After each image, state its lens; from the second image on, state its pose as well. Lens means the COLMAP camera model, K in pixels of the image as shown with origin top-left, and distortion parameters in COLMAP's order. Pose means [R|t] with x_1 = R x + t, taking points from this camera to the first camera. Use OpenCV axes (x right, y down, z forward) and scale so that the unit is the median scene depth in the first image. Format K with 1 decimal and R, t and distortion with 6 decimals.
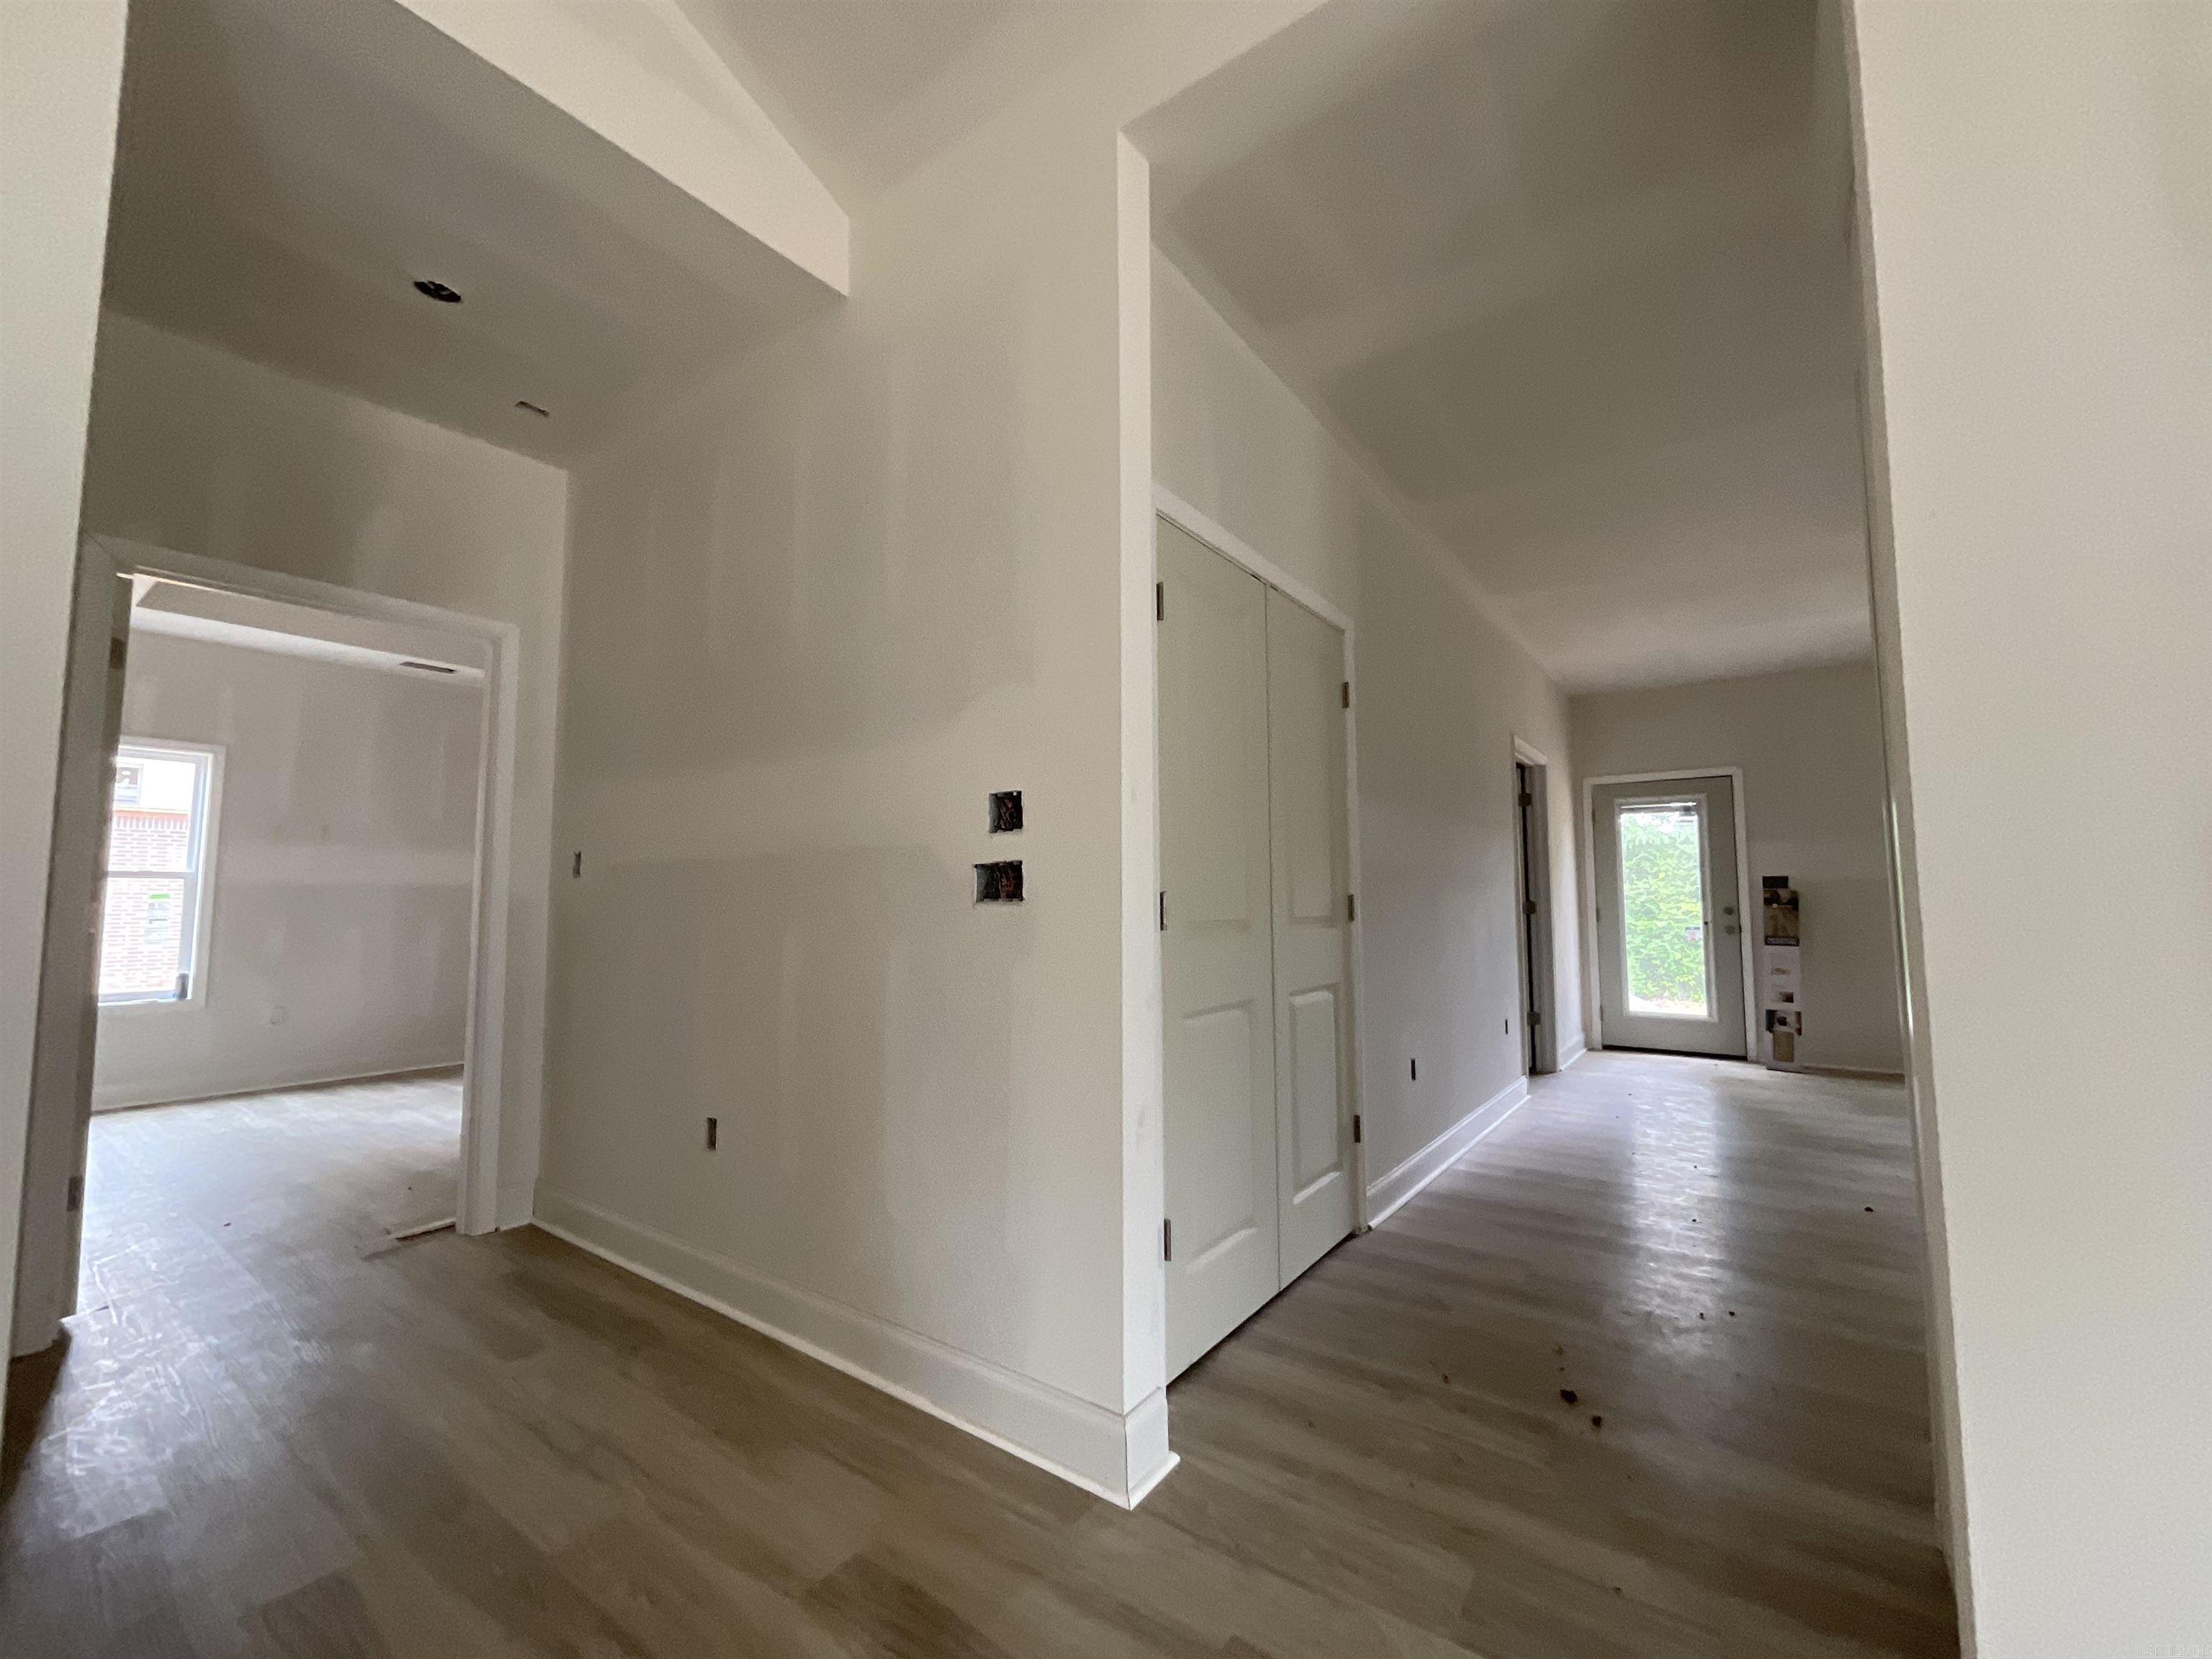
lens RADIAL K [[901.7, 0, 1106.0], [0, 901.7, 829.5], [0, 0, 1]] dist [0.000624, 0.000228]
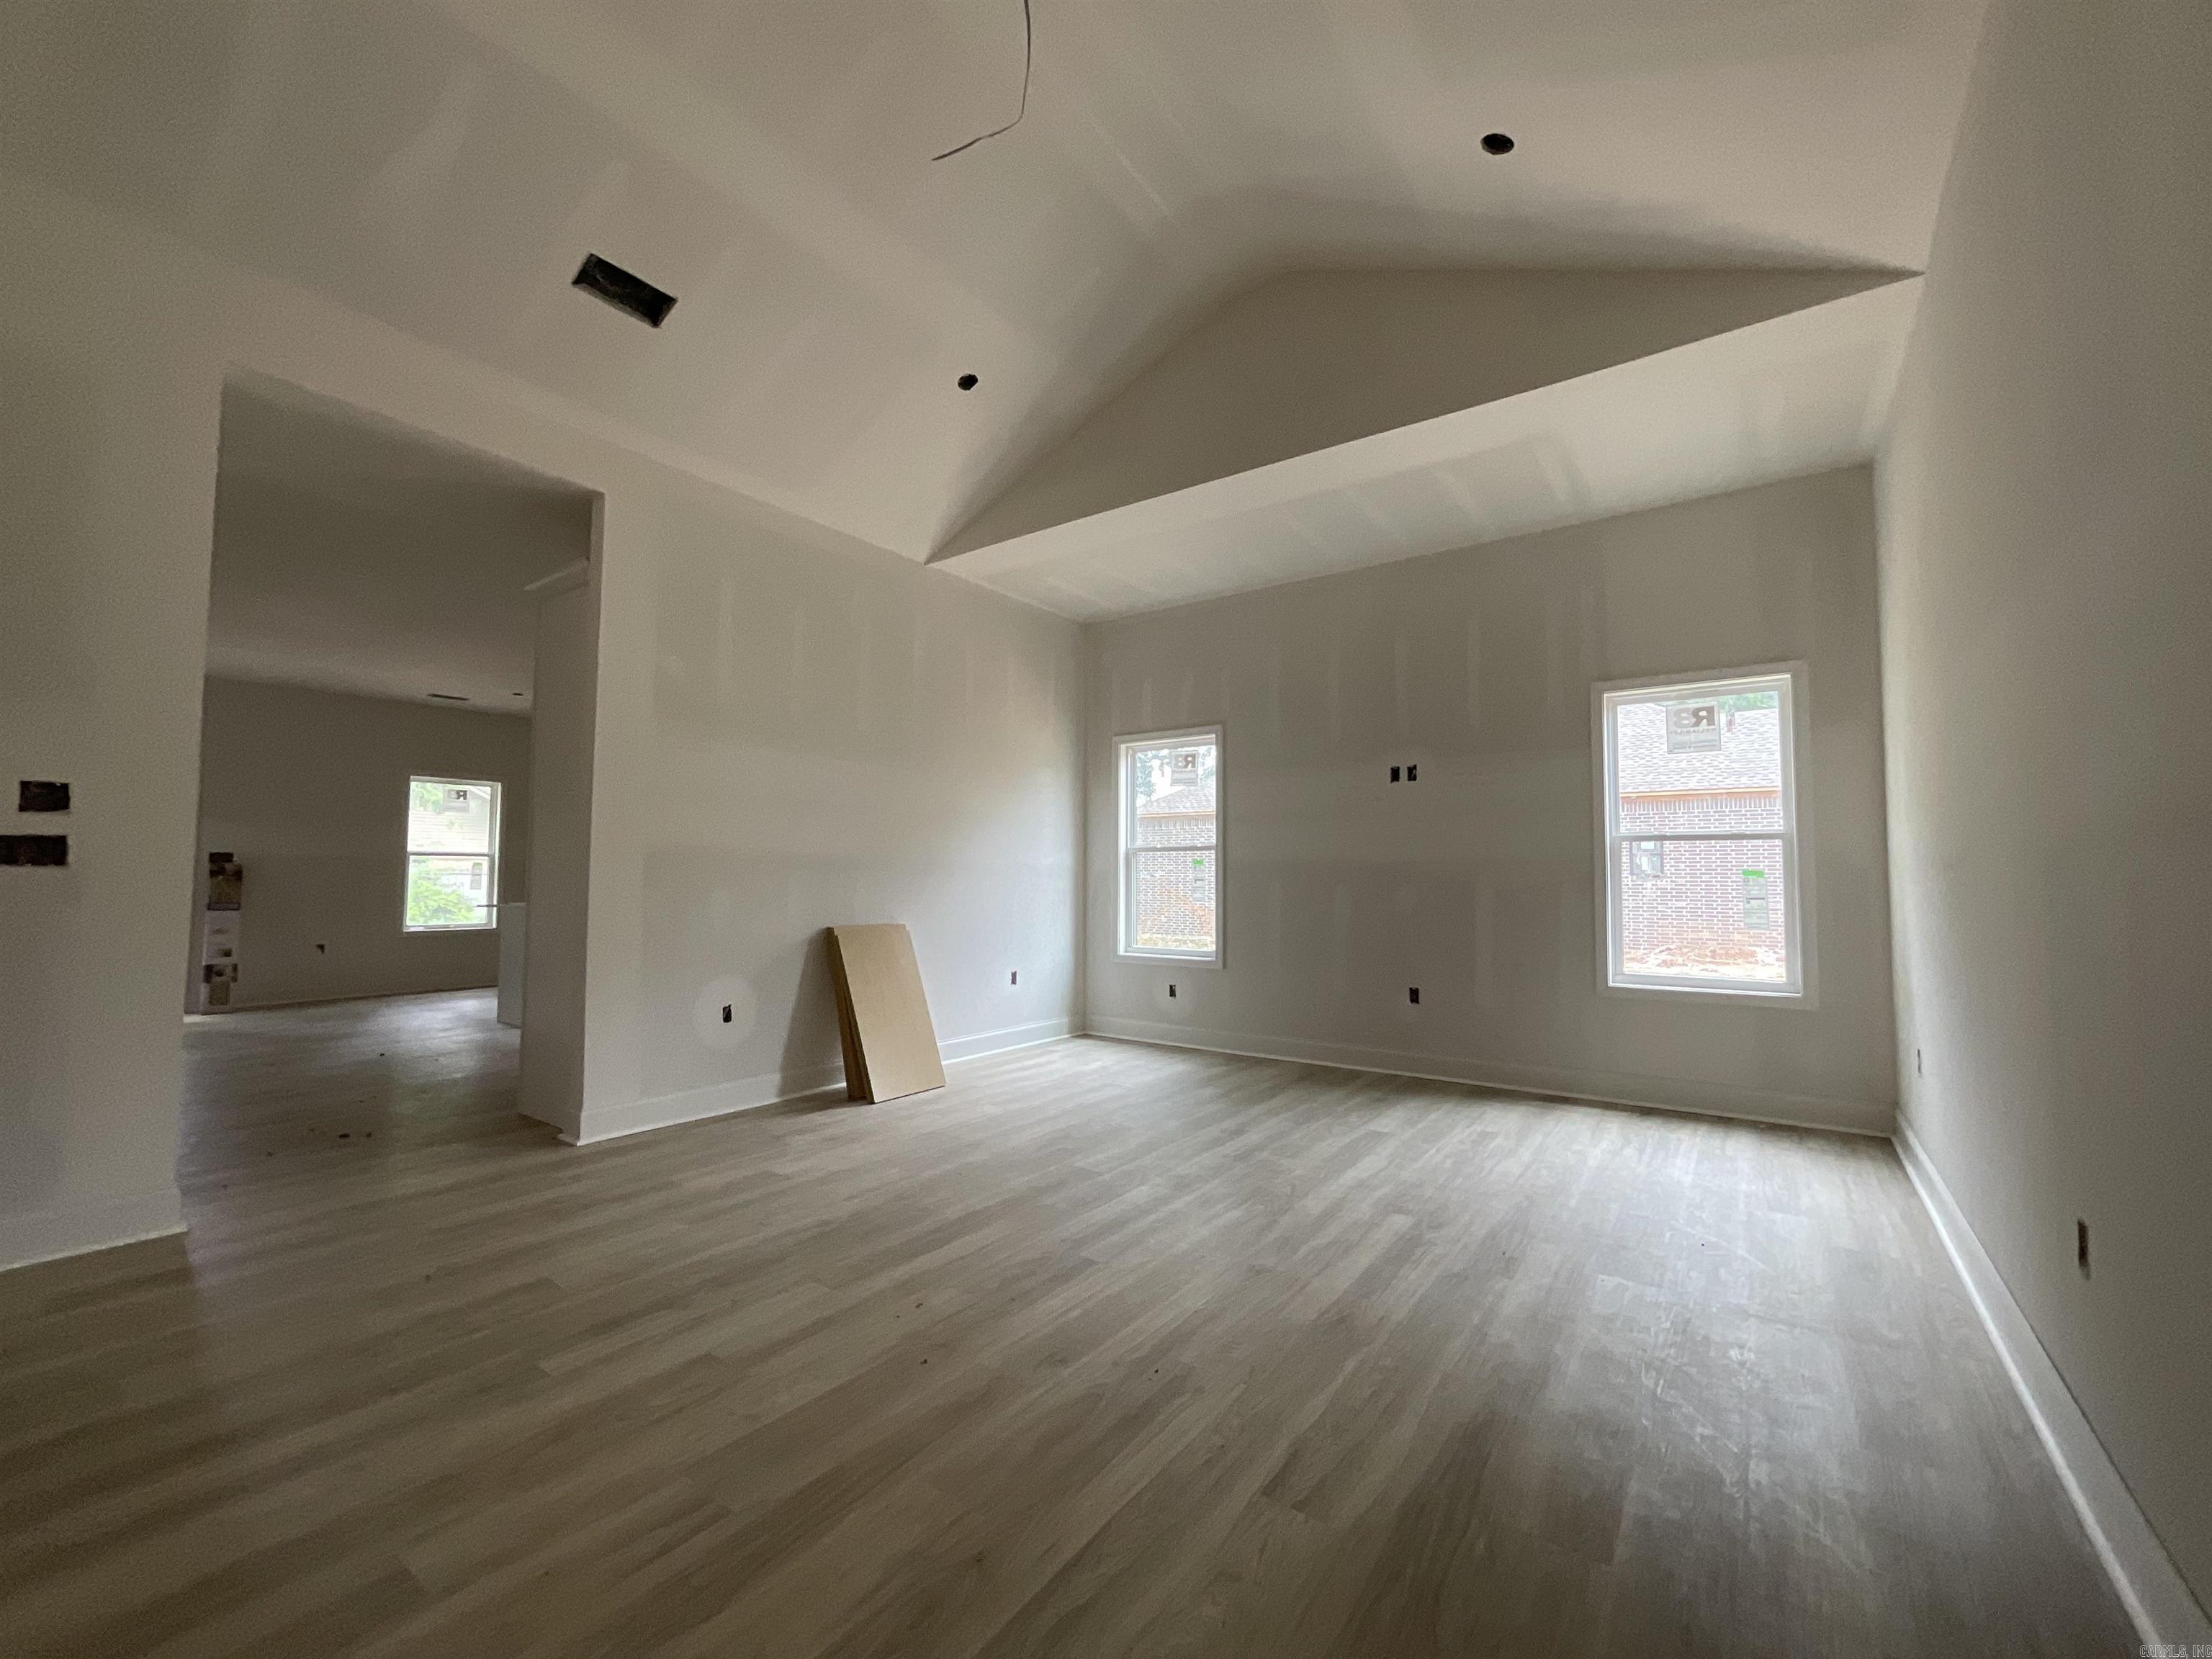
lens RADIAL K [[901.7, 0, 1106.0], [0, 901.7, 829.5], [0, 0, 1]] dist [0.000624, 0.000228]
pose [[0.007132, 0.060092, 0.998167, -0.453363], [-0.087719, 0.994382, -0.059238, -0.009747], [-0.996120, -0.087136, 0.012363, -0.173543]]
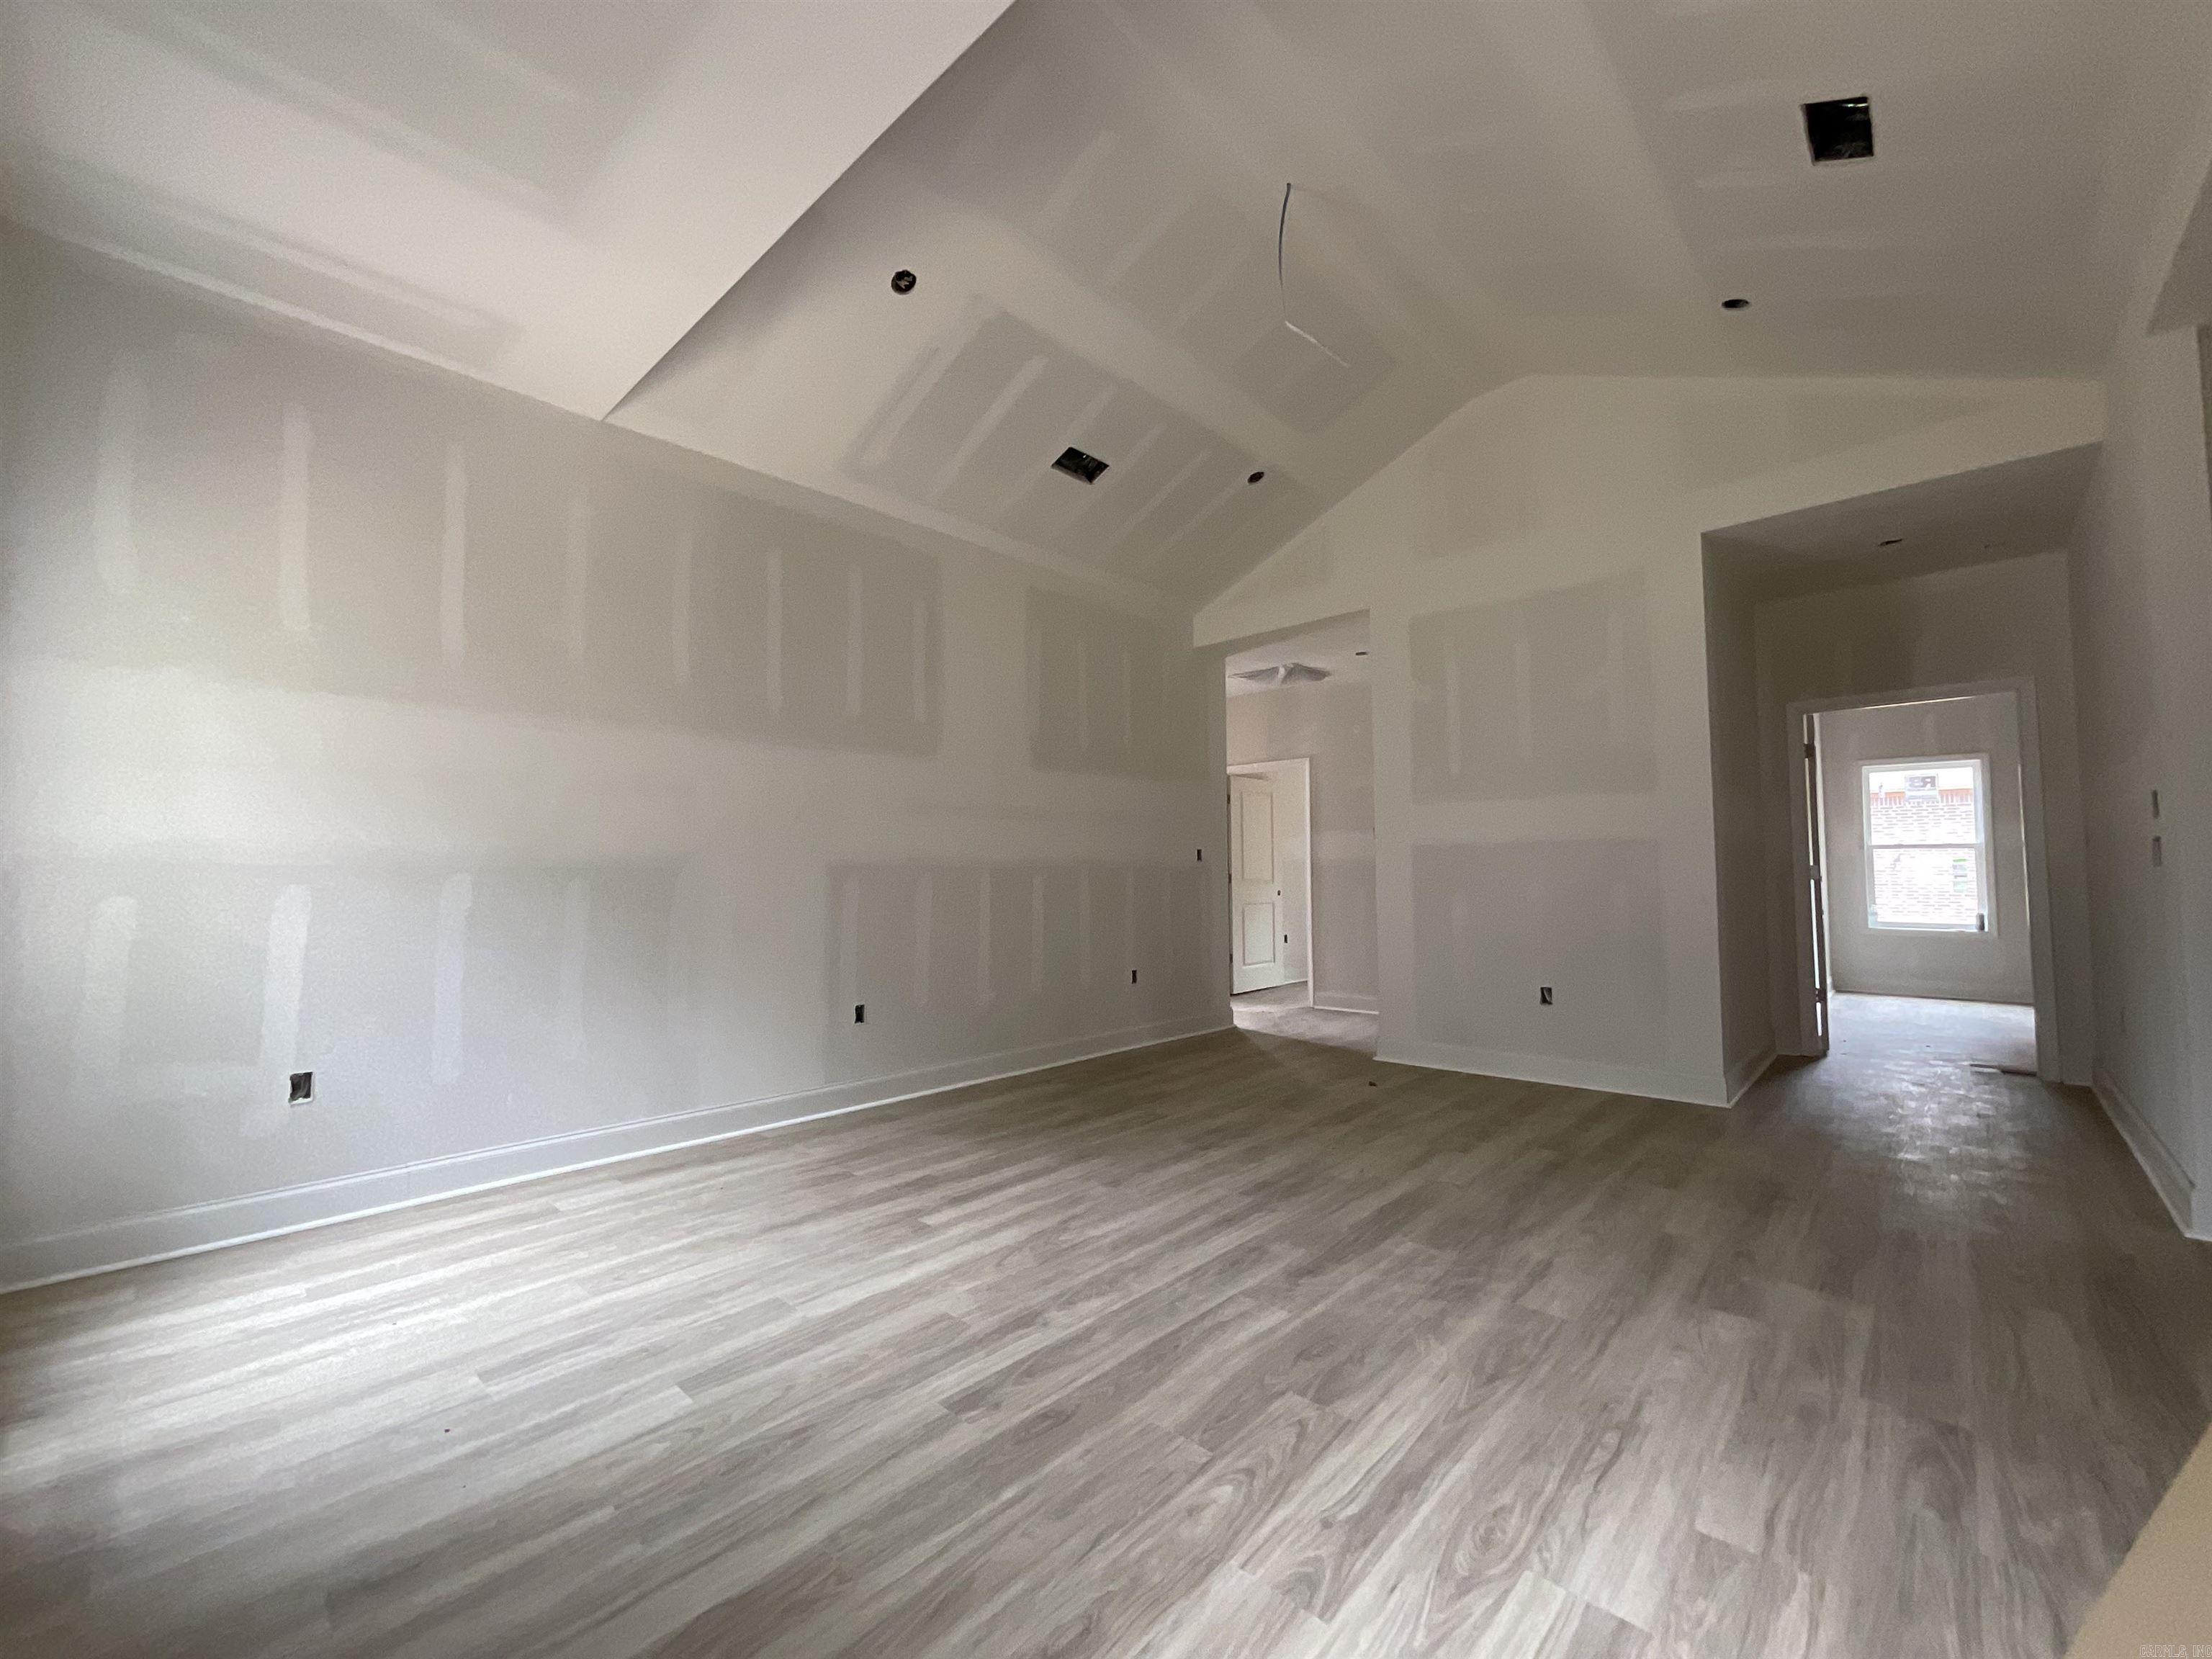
lens RADIAL K [[901.7, 0, 1106.0], [0, 901.7, 829.5], [0, 0, 1]] dist [0.000624, 0.000228]
pose [[-0.131822, -0.043694, -0.990310, 2.421136], [0.089013, 0.994470, -0.055727, -0.030298], [0.987269, -0.095497, -0.127204, -0.169361]]
